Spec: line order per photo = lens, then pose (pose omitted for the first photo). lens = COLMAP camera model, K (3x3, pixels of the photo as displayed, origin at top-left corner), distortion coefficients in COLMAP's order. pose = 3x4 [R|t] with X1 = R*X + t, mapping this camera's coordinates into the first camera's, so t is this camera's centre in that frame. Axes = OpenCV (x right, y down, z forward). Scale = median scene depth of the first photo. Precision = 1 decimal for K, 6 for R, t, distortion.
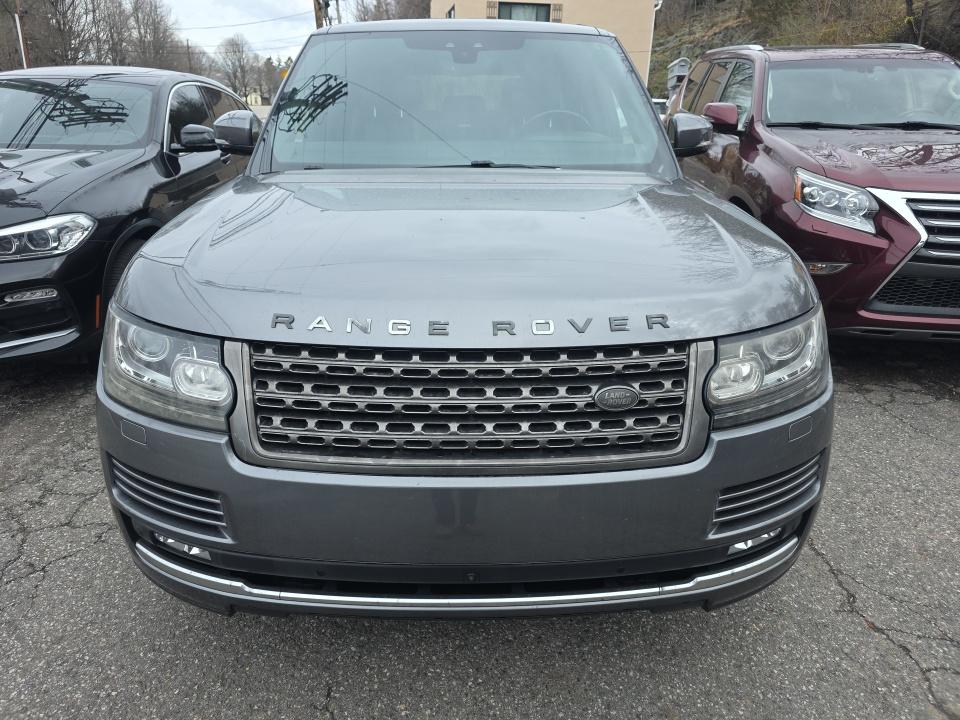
lens RADIAL K [[661.9, 0, 479.6], [0, 661.9, 355.8], [0, 0, 1]] dist [0.021072, -0.005518]
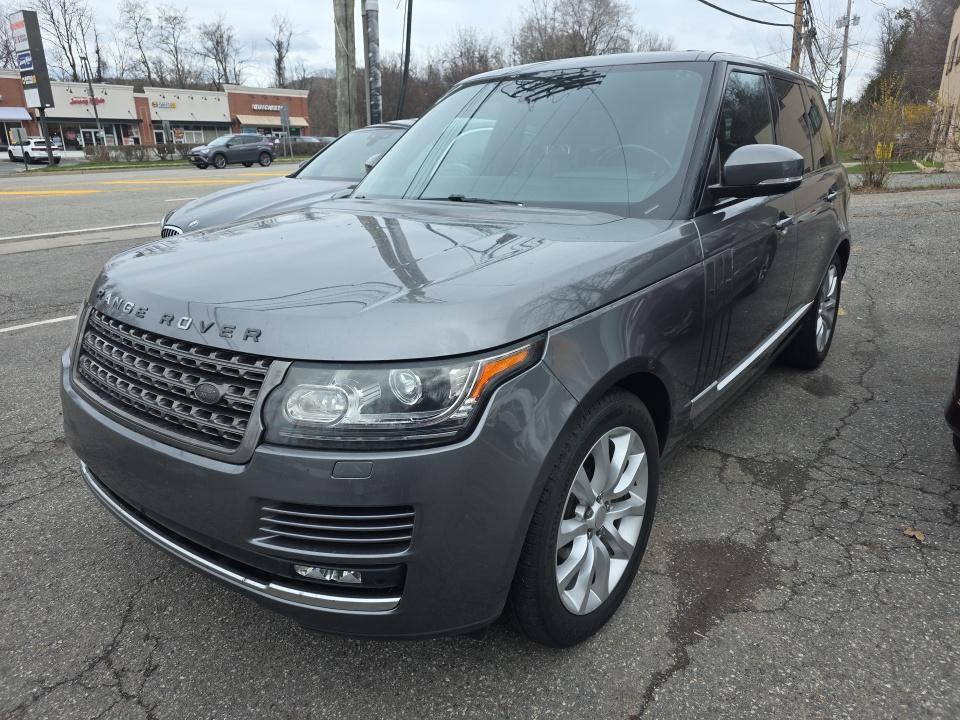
lens RADIAL K [[661.9, 0, 480.0], [0, 661.9, 362.6], [0, 0, 1]] dist [0.021072, -0.005518]
pose [[0.769108, 0.177877, -0.613867, 1.178587], [-0.203781, 0.978609, 0.028251, -0.108395], [0.605761, 0.103366, 0.788904, 0.334196]]
